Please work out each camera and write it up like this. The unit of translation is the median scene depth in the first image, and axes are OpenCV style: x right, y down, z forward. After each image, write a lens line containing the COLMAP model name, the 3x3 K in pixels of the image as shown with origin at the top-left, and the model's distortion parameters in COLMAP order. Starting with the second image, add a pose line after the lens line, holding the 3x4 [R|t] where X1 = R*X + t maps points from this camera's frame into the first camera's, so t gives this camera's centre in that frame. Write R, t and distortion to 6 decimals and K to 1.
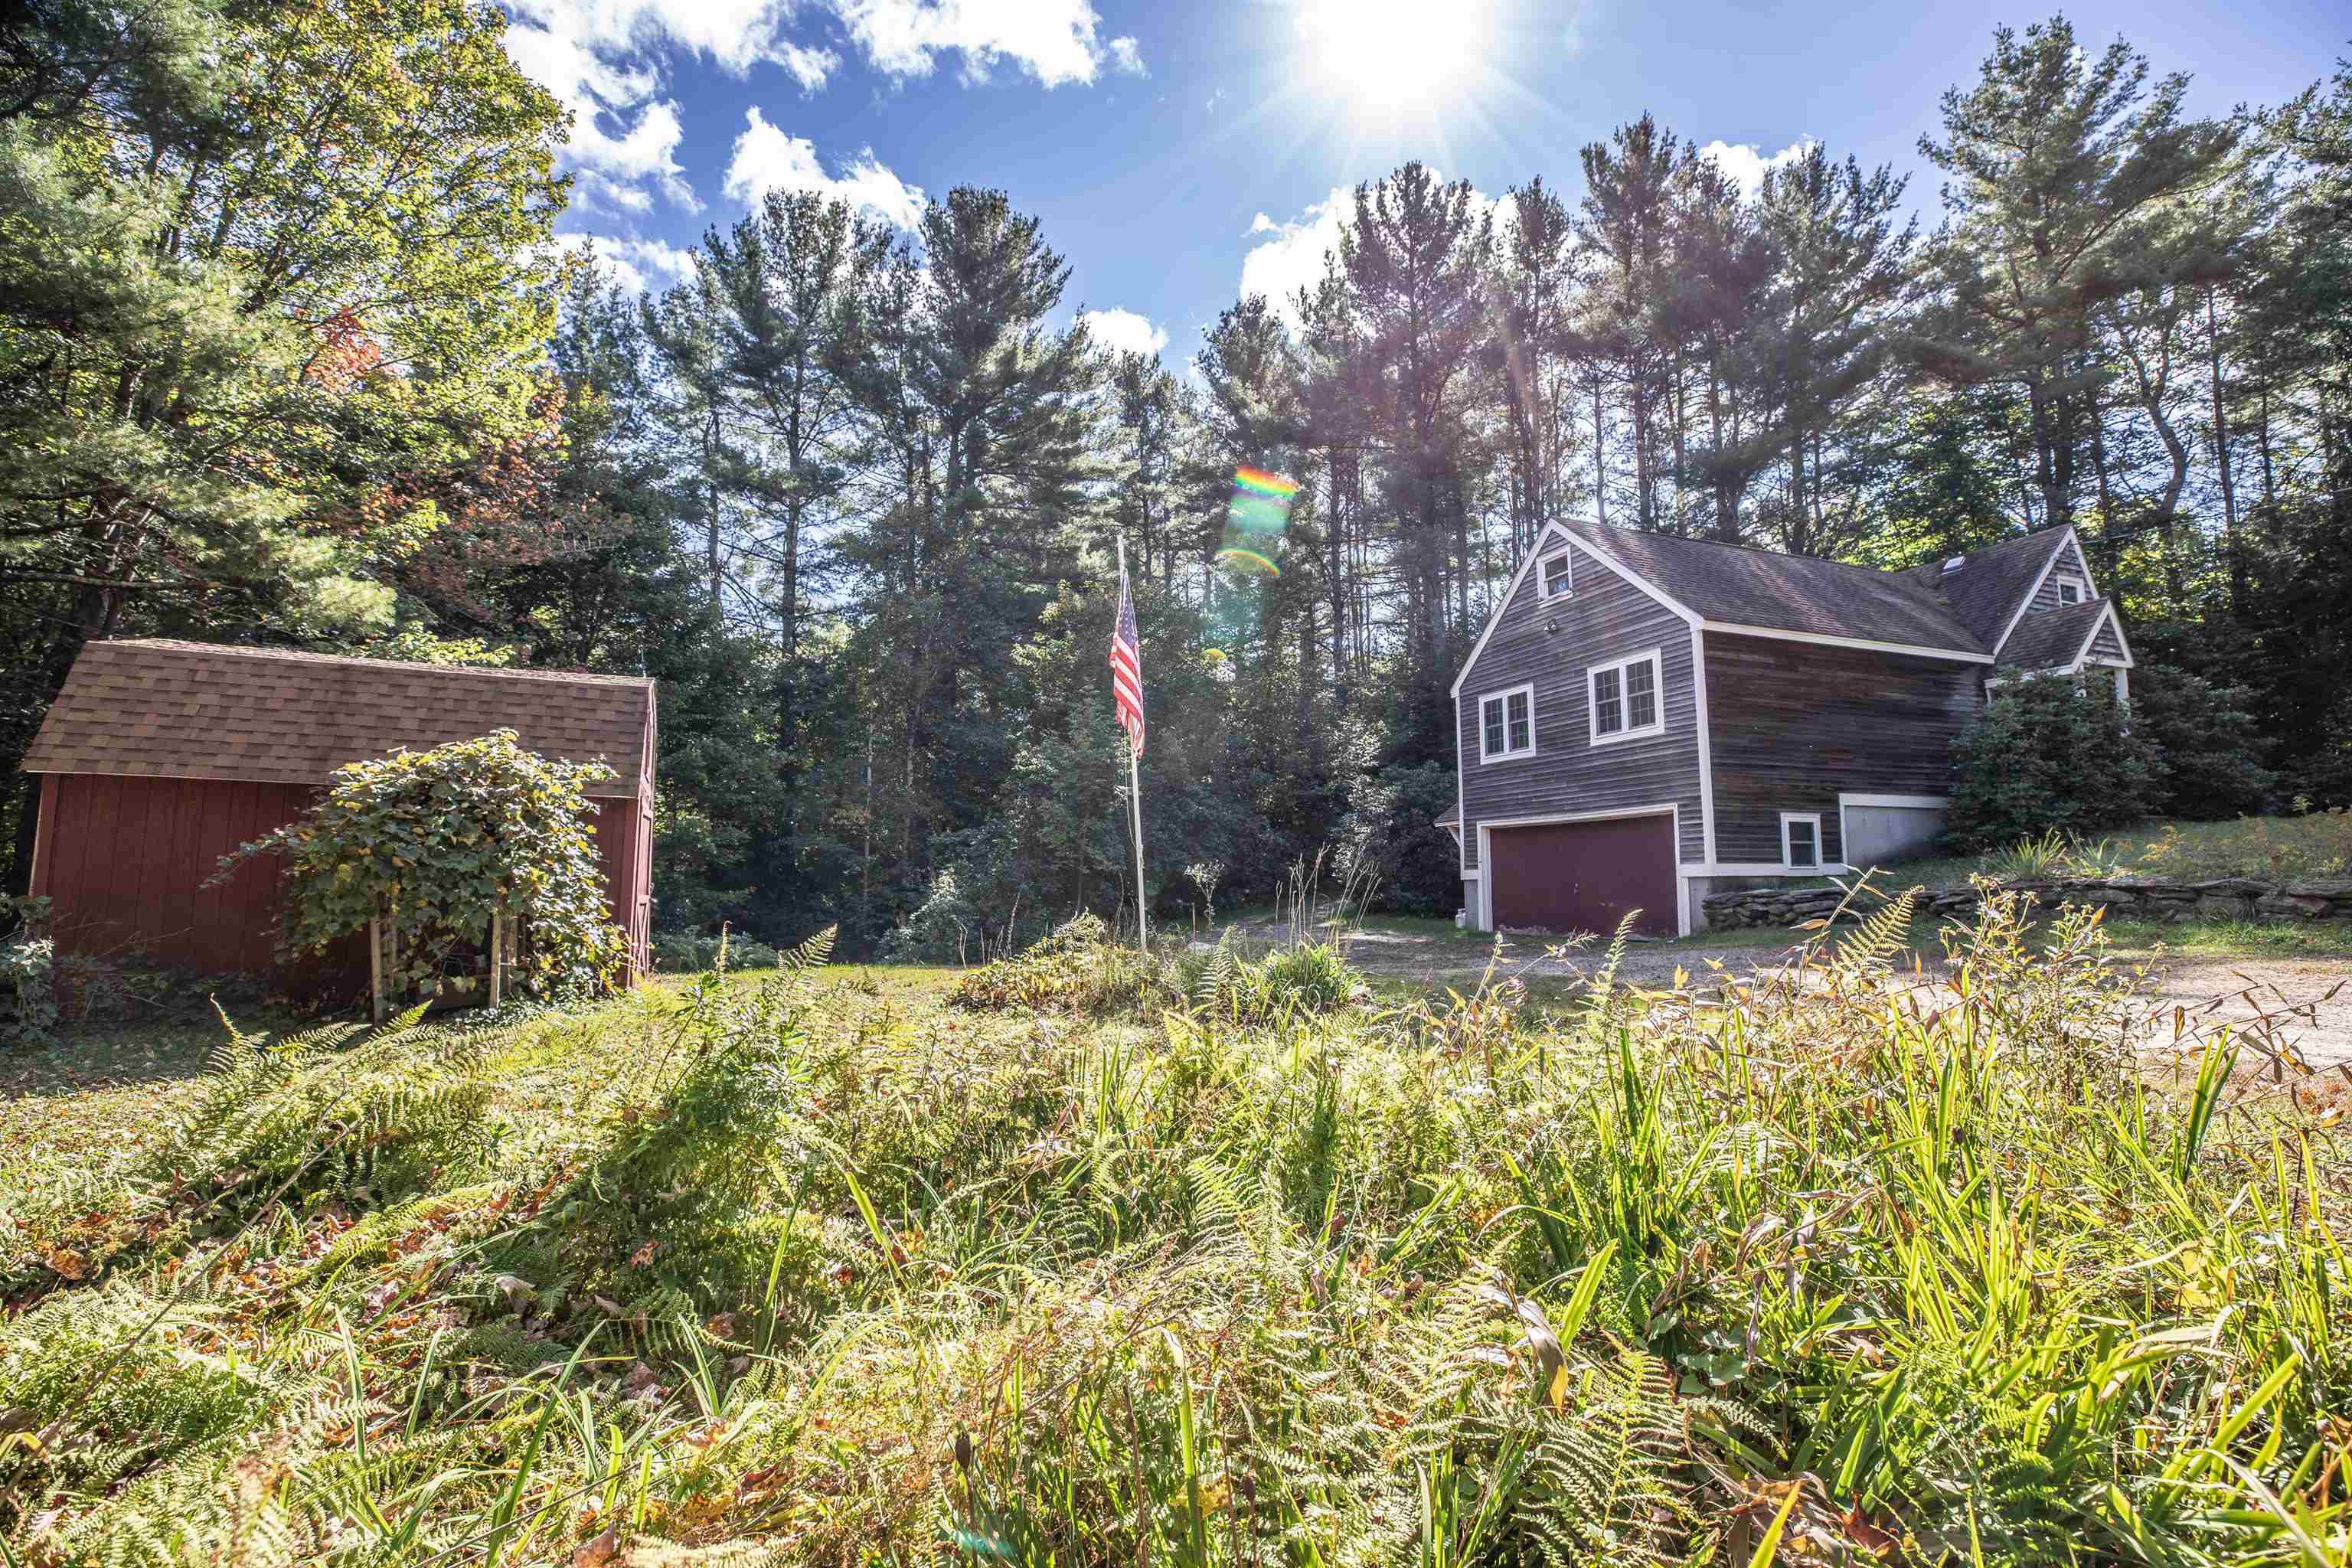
lens RADIAL K [[1065.6, 0, 1181.6], [0, 1065.6, 781.9], [0, 0, 1]] dist [-0.045841, 0.013737]
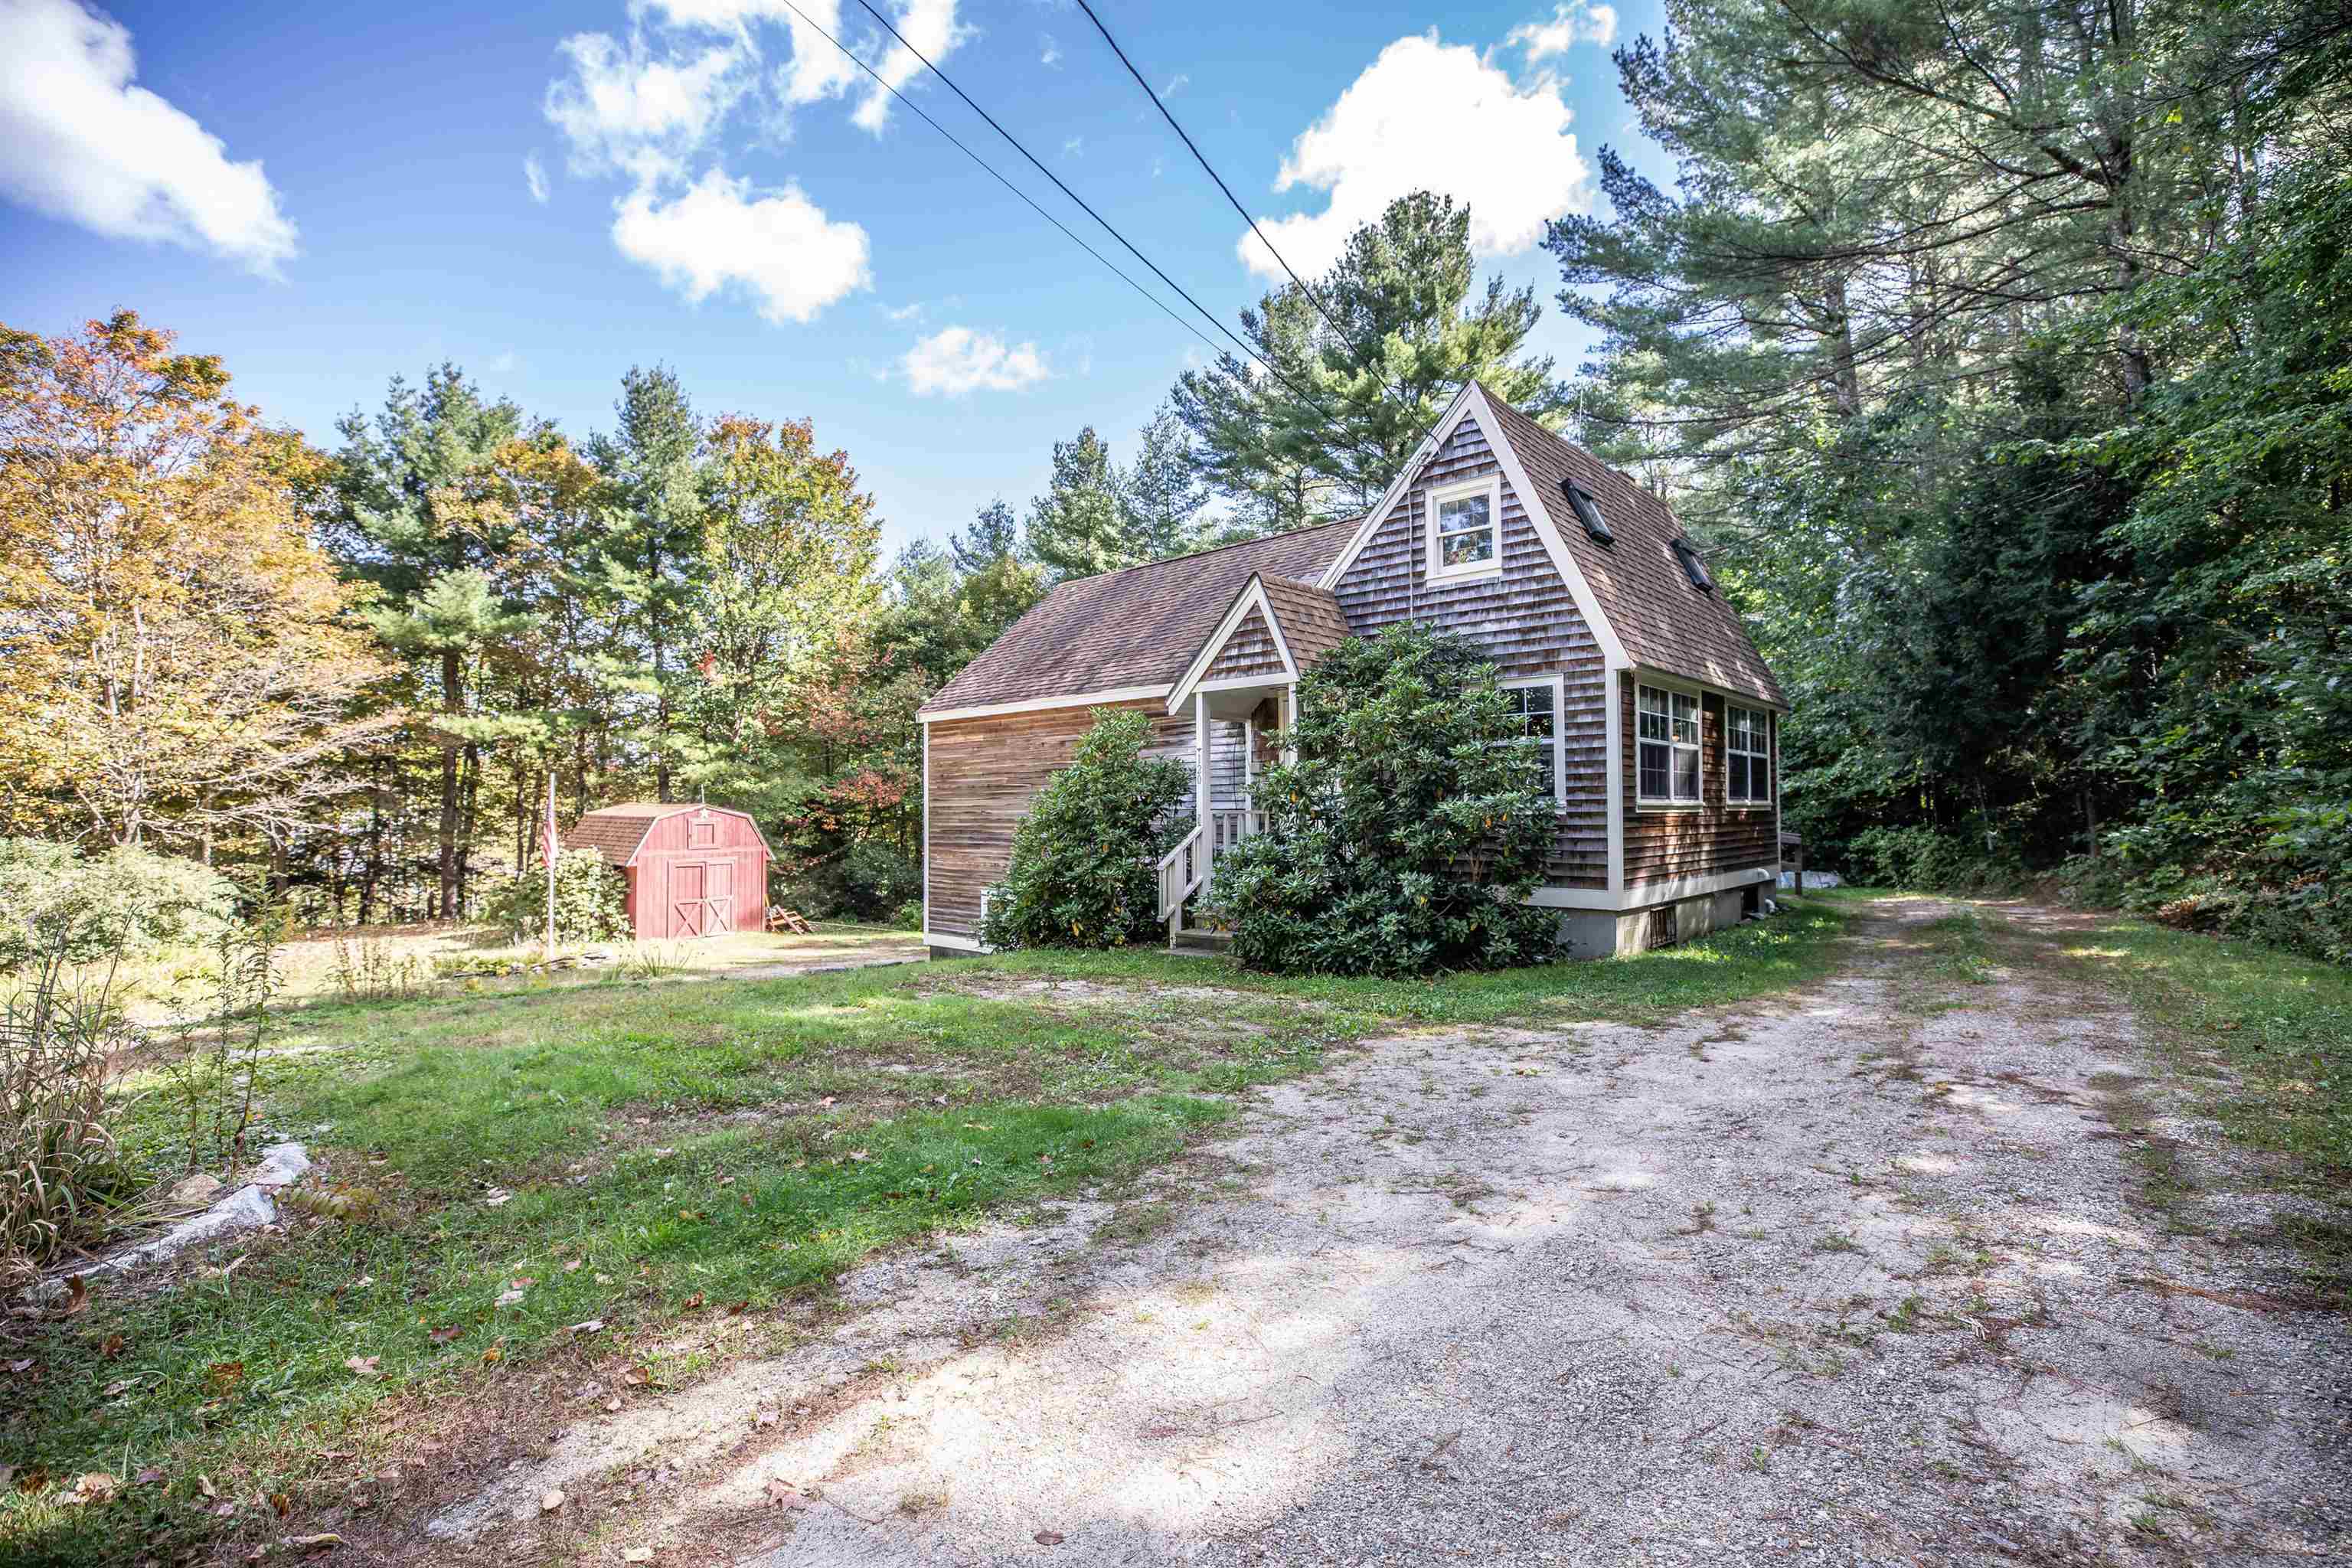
lens RADIAL K [[1065.6, 0, 1181.6], [0, 1065.6, 781.9], [0, 0, 1]] dist [-0.045841, 0.013737]
pose [[0.444117, -0.020458, -0.895735, 1.558910], [0.106282, 0.993883, 0.029997, -0.084168], [0.889643, -0.108523, 0.443575, 0.710756]]
